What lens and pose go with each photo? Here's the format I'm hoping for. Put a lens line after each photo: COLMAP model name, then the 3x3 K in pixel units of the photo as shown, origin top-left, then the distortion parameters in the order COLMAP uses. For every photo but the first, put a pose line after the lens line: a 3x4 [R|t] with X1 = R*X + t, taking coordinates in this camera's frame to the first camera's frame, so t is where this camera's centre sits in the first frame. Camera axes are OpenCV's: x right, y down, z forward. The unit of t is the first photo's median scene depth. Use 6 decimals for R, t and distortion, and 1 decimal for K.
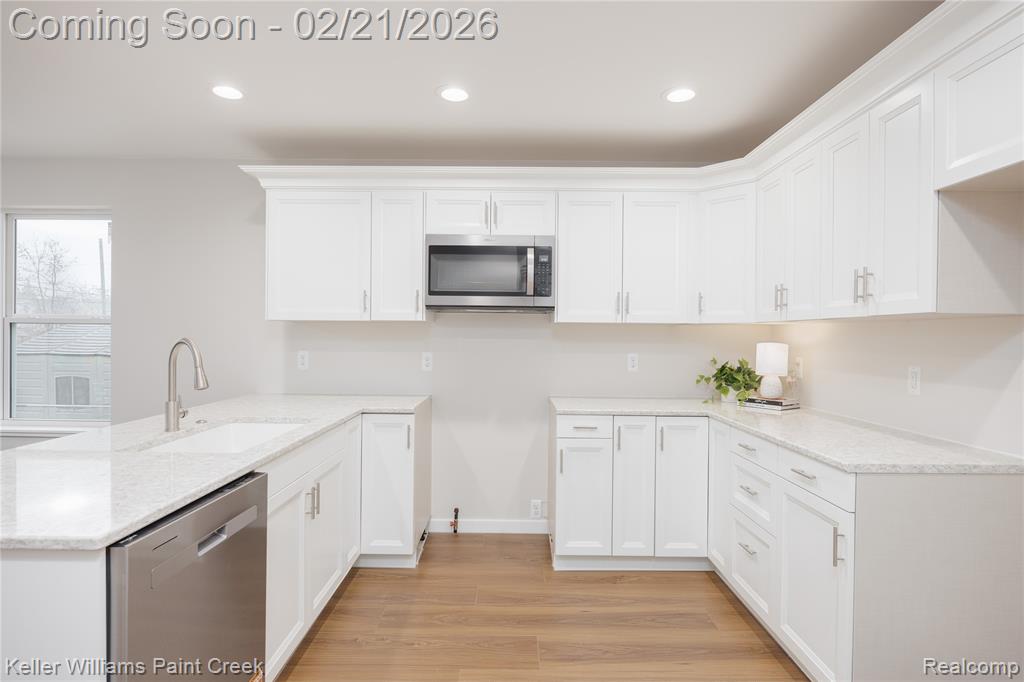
lens RADIAL K [[530.3, 0, 514.4], [0, 530.3, 339.5], [0, 0, 1]] dist [-0.004963, 0.000687]
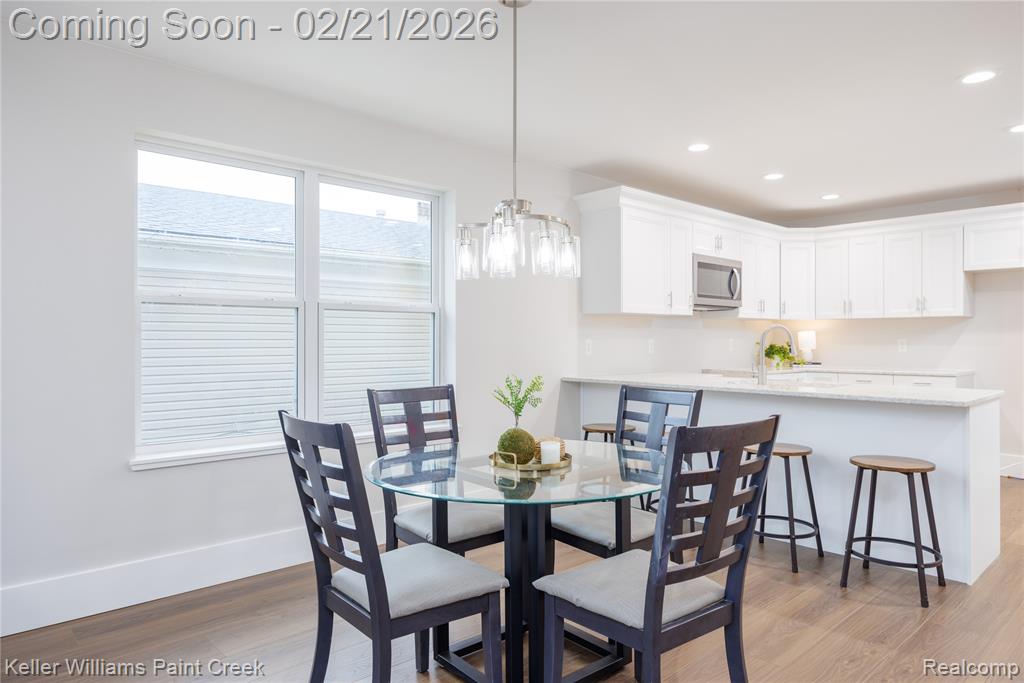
lens RADIAL K [[656.4, 0, 513.7], [0, 656.4, 336.4], [0, 0, 1]] dist [0.001477, 0.004747]
pose [[0.724306, -0.005687, 0.689455, -1.708219], [0.010122, 0.999946, -0.002386, 0.020019], [-0.689404, 0.008707, 0.724325, 0.076825]]
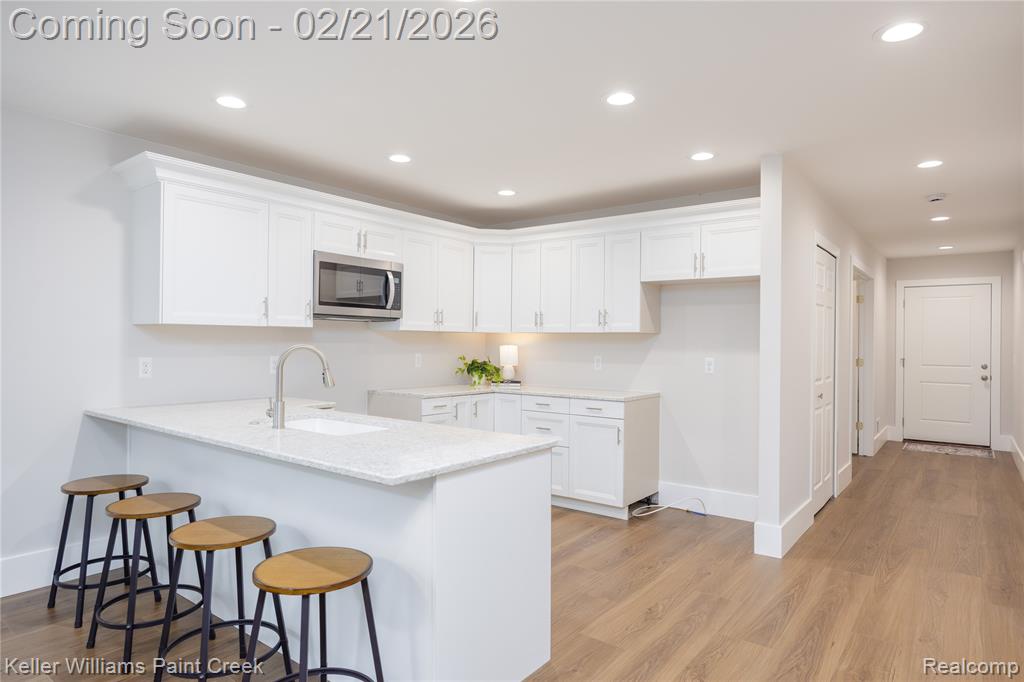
lens RADIAL K [[601.2, 0, 510.7], [0, 601.2, 338.9], [0, 0, 1]] dist [-0.007973, -0.000687]
pose [[0.606862, 0.002565, 0.794803, -0.930804], [-0.000303, 0.999995, -0.002995, -0.007004], [-0.794807, 0.001577, 0.606860, -0.105362]]
